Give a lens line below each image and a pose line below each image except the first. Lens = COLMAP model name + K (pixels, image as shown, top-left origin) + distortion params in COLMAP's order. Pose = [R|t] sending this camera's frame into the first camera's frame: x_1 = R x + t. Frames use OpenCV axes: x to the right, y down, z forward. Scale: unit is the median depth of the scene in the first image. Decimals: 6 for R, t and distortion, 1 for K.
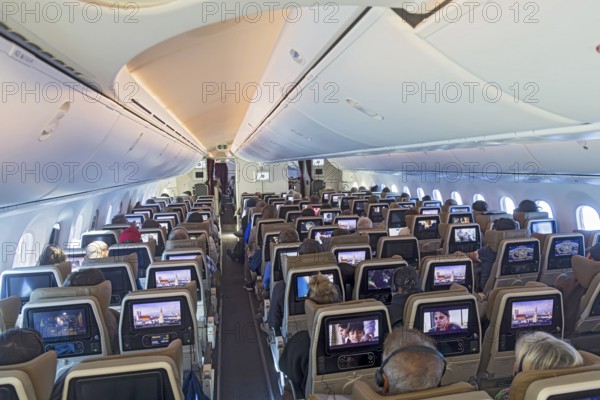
lens RADIAL K [[420.3, 0, 300.9], [0, 420.3, 225.7], [0, 0, 1]] dist [-0.006783, -0.002965]
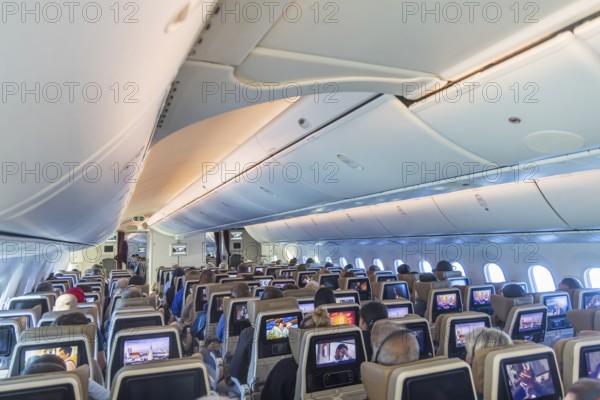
lens RADIAL K [[444.2, 0, 300.0], [0, 444.2, 200.0], [0, 0, 1]] dist [0.002783, 0.001578]
pose [[0.977462, 0.016054, 0.210501, -0.095197], [0.035400, 0.970523, -0.238395, 0.056251], [-0.208123, 0.240474, 0.948081, -0.096576]]
